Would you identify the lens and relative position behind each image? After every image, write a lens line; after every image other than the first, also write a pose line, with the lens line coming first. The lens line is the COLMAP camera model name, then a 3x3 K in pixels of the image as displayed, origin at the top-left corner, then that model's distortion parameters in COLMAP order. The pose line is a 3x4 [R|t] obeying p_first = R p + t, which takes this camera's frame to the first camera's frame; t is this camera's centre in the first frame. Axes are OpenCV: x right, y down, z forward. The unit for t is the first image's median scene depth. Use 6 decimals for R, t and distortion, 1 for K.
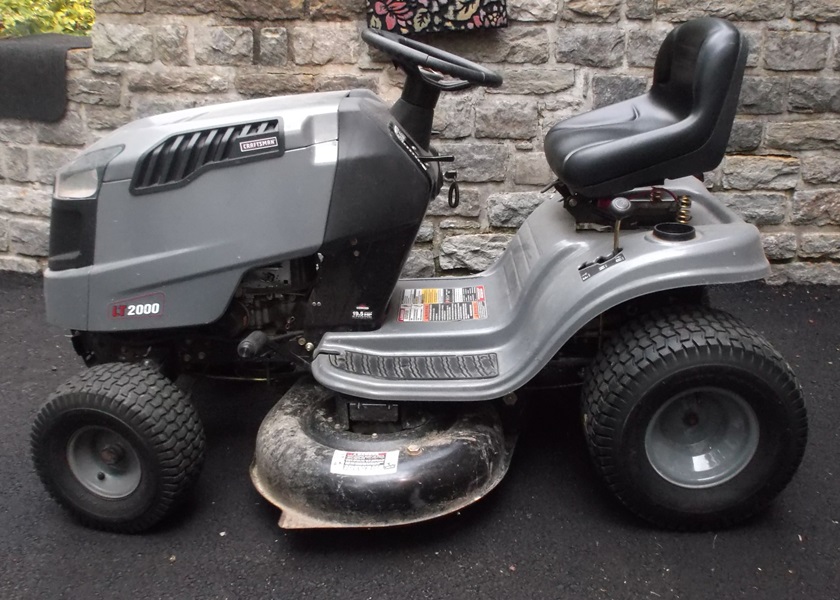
lens RADIAL K [[868.3, 0, 419.7], [0, 868.3, 301.9], [0, 0, 1]] dist [-0.015038, 0.000000]
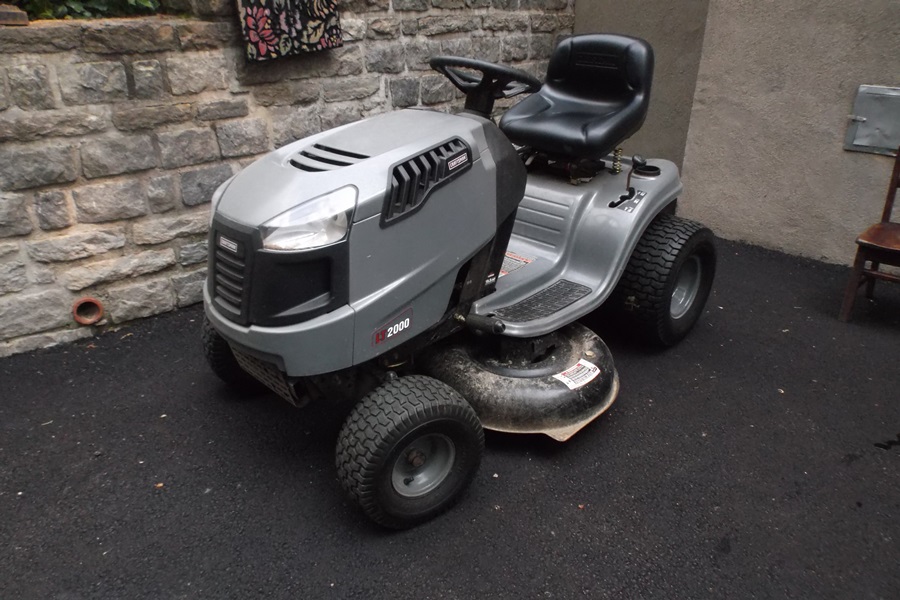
lens RADIAL K [[653.8, 0, 450.0], [0, 653.8, 299.4], [0, 0, 1]] dist [0.012276, 0.001362]
pose [[0.709652, -0.305742, 0.634756, -0.484662], [0.252064, 0.951480, 0.176492, -0.096056], [-0.657919, 0.034751, 0.752287, 0.197673]]
